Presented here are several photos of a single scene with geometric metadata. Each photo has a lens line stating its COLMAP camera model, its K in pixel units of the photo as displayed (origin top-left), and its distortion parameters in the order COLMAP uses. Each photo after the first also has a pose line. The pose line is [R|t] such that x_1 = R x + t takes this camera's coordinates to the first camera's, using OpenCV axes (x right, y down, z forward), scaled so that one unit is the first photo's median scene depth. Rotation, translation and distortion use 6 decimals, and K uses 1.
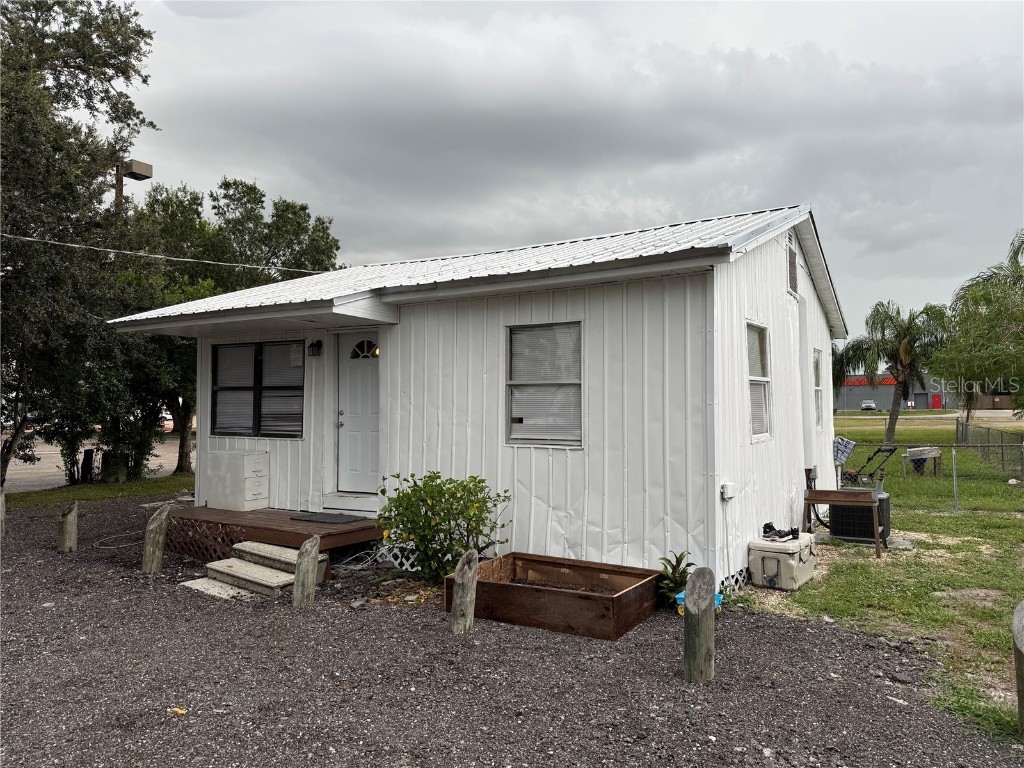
lens RADIAL K [[738.7, 0, 519.3], [0, 738.7, 387.3], [0, 0, 1]] dist [0.133540, -0.186000]
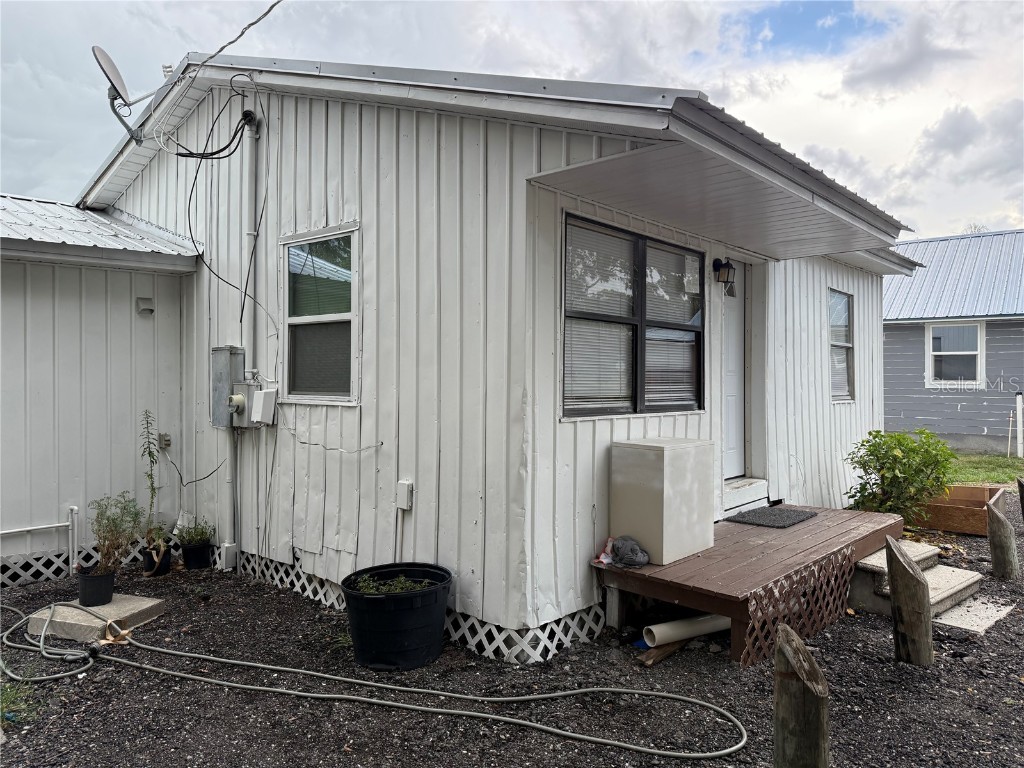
lens RADIAL K [[721.7, 0, 512.5], [0, 721.7, 369.4], [0, 0, 1]] dist [0.002061, -0.006900]
pose [[0.164840, 0.016507, 0.986182, -0.916419], [-0.024494, 0.999620, -0.012638, 0.046142], [-0.986016, -0.022072, 0.165182, 1.060776]]
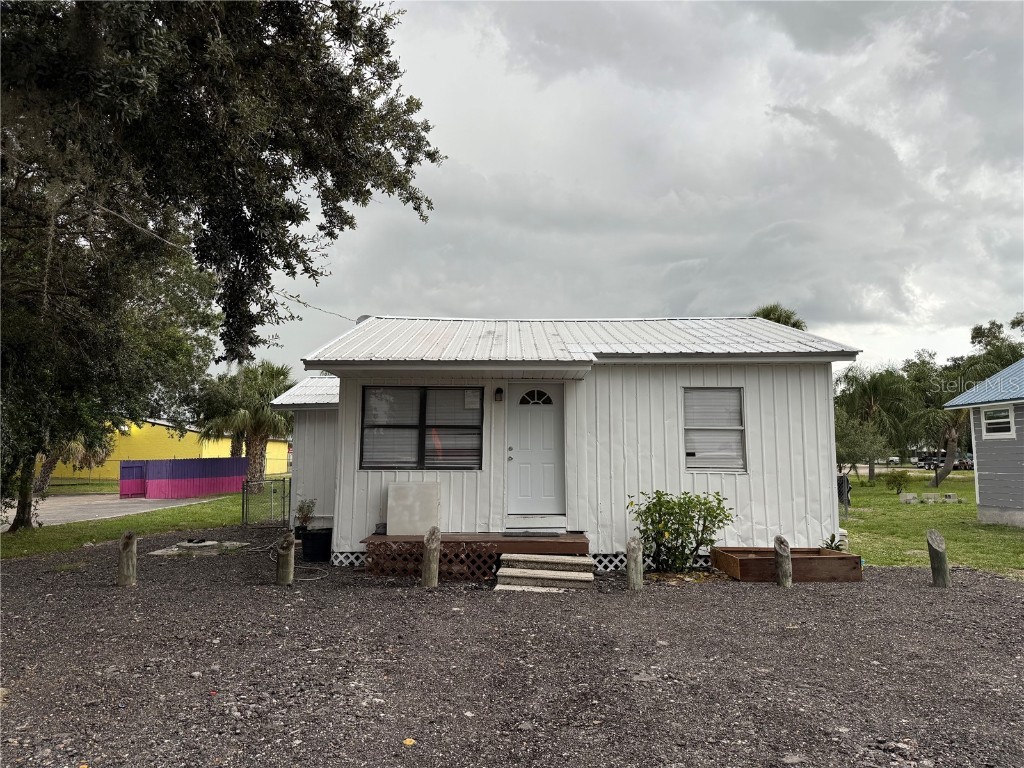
lens RADIAL K [[738.7, 0, 519.3], [0, 738.7, 387.3], [0, 0, 1]] dist [0.133540, -0.186000]
pose [[0.844808, 0.056795, 0.532047, -0.871389], [-0.017734, 0.996776, -0.078244, 0.028413], [-0.534776, 0.056666, 0.843092, -0.025052]]
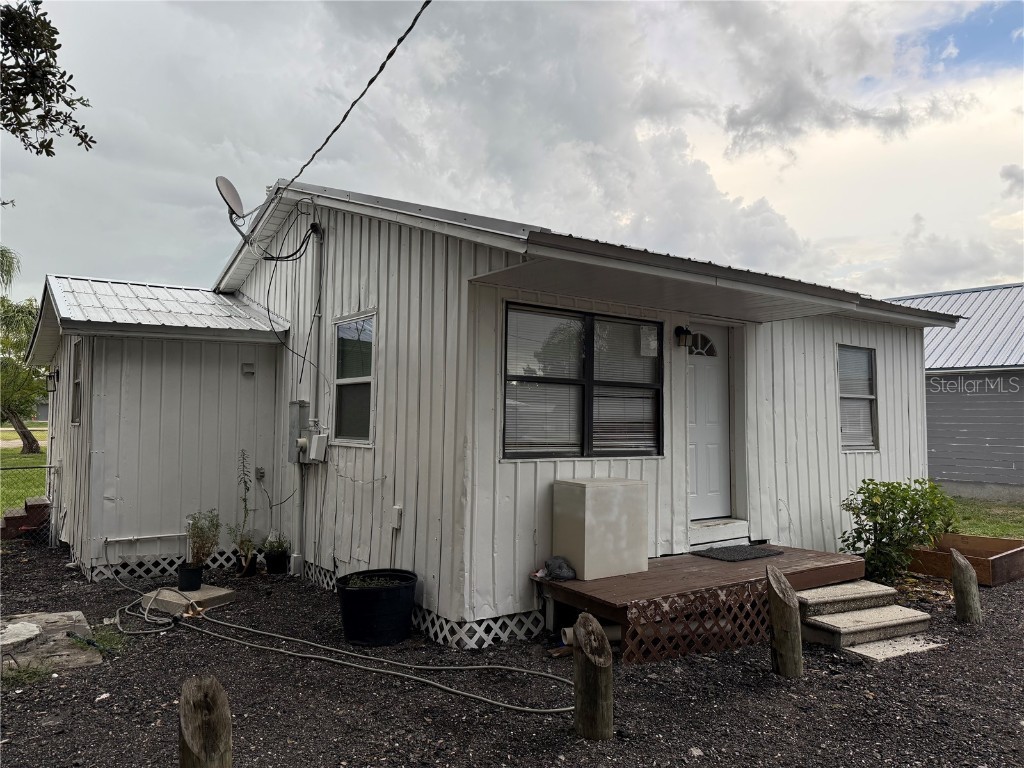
lens RADIAL K [[717.0, 0, 508.3], [0, 717.0, 371.1], [0, 0, 1]] dist [0.028718, -0.045737]
pose [[0.376701, 0.071890, 0.923541, -1.006479], [-0.030699, 0.997405, -0.065118, 0.036054], [-0.925826, -0.003822, 0.377931, 0.875857]]
